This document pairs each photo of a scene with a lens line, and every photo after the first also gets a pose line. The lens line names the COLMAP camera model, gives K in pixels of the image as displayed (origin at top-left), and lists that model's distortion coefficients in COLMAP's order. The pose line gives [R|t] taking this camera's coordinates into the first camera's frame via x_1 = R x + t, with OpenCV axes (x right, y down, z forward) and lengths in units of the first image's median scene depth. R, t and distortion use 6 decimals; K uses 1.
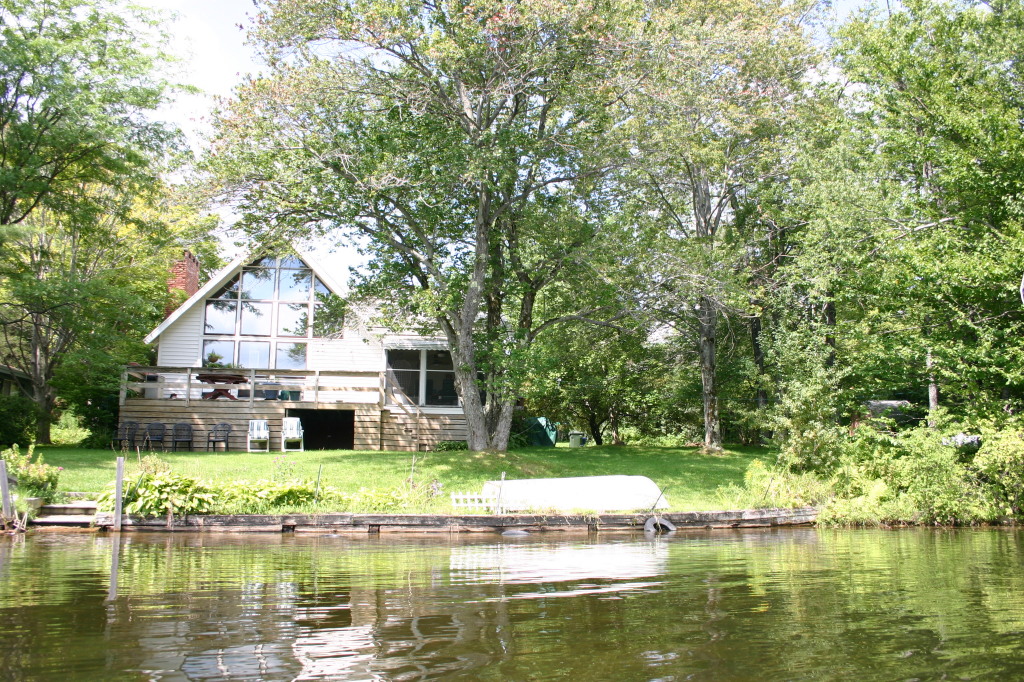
lens RADIAL K [[887.1, 0, 507.8], [0, 887.1, 356.3], [0, 0, 1]] dist [-0.142299, 0.146365]
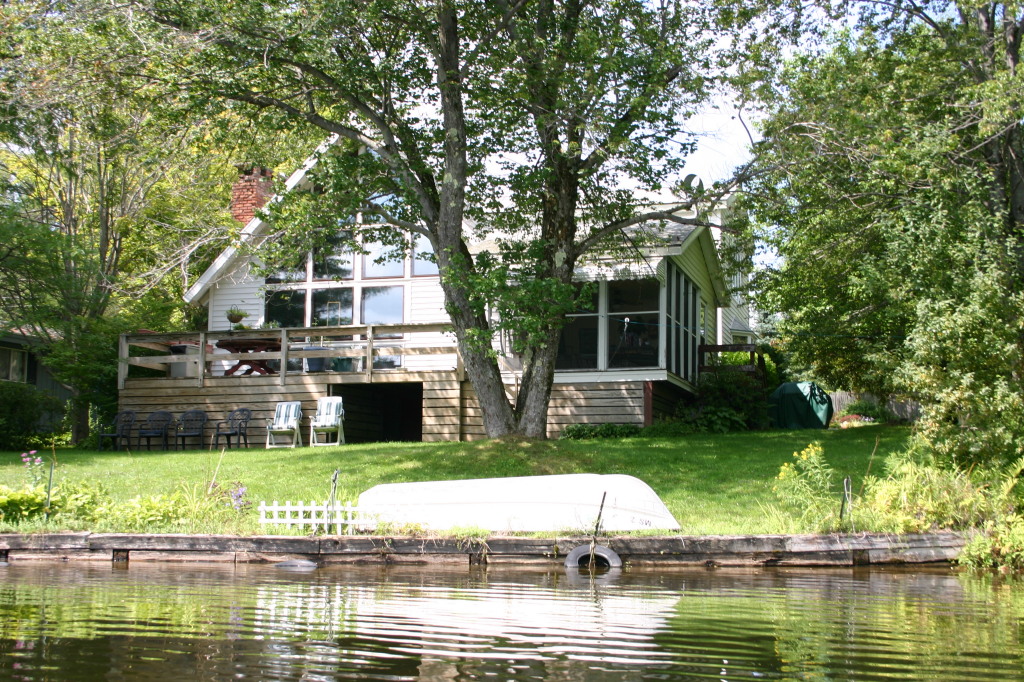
lens RADIAL K [[1369.2, 0, 512.0], [0, 1369.2, 341.0], [0, 0, 1]] dist [-0.010381, 0.026454]
pose [[0.912054, -0.050636, -0.406932, 0.475825], [0.062516, 0.997917, 0.015941, 0.027953], [0.405277, -0.039978, 0.913319, 0.139940]]
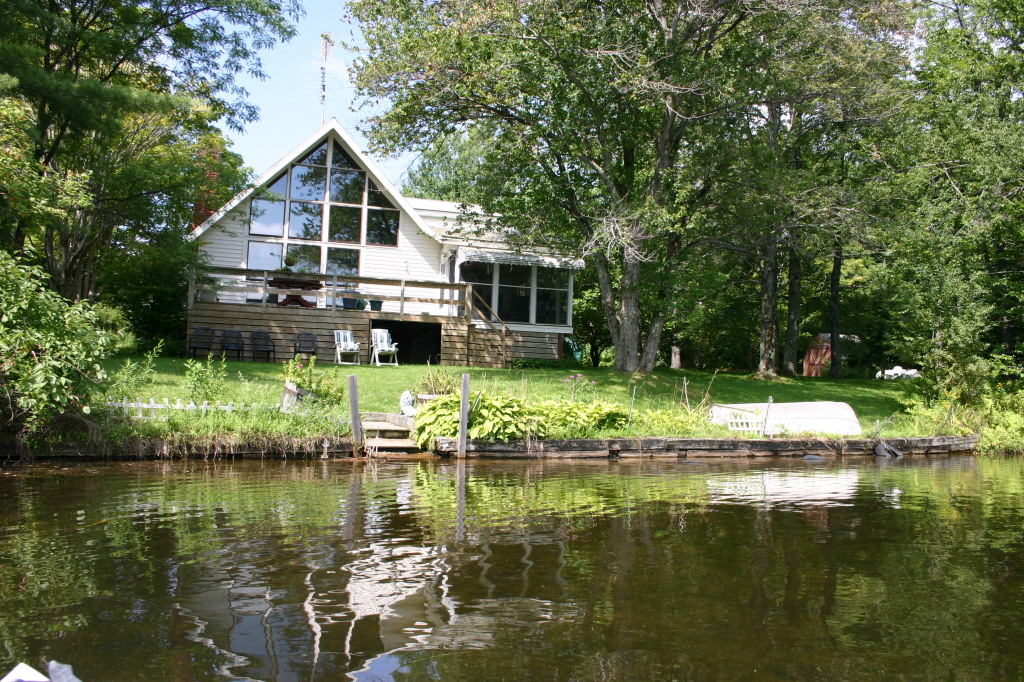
lens RADIAL K [[863.0, 0, 492.9], [0, 863.0, 360.6], [0, 0, 1]] dist [-0.147481, 0.134134]
pose [[0.982406, 0.033196, 0.183785, -0.446346], [-0.051134, 0.994283, 0.093741, 0.016705], [-0.179622, -0.101490, 0.978486, 0.119514]]
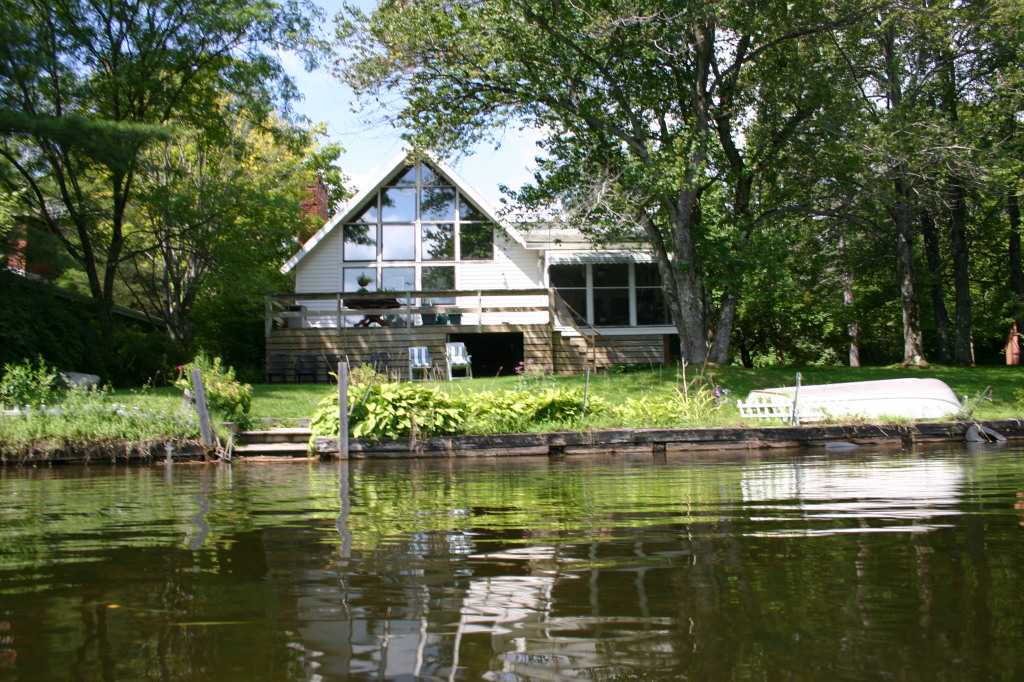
lens RADIAL K [[845.5, 0, 505.6], [0, 845.5, 351.8], [0, 0, 1]] dist [-0.144390, 0.118014]
pose [[0.996126, -0.036747, -0.079892, -0.190273], [0.040700, 0.997997, 0.048427, 0.059601], [0.077952, -0.051491, 0.995627, 0.216761]]
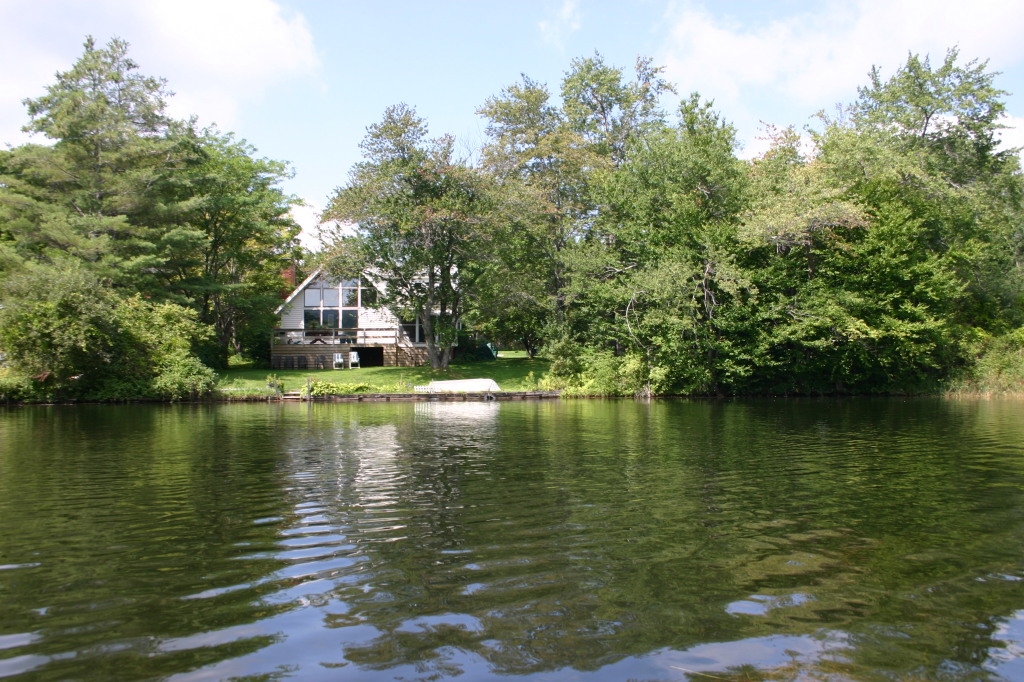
lens RADIAL K [[1031.7, 0, 493.7], [0, 1031.7, 371.6], [0, 0, 1]] dist [-0.051827, 0.001410]
pose [[0.996651, -0.016676, -0.080051, 0.427264], [0.027714, 0.989929, 0.138826, -0.325653], [0.076930, -0.140579, 0.987076, -2.120906]]
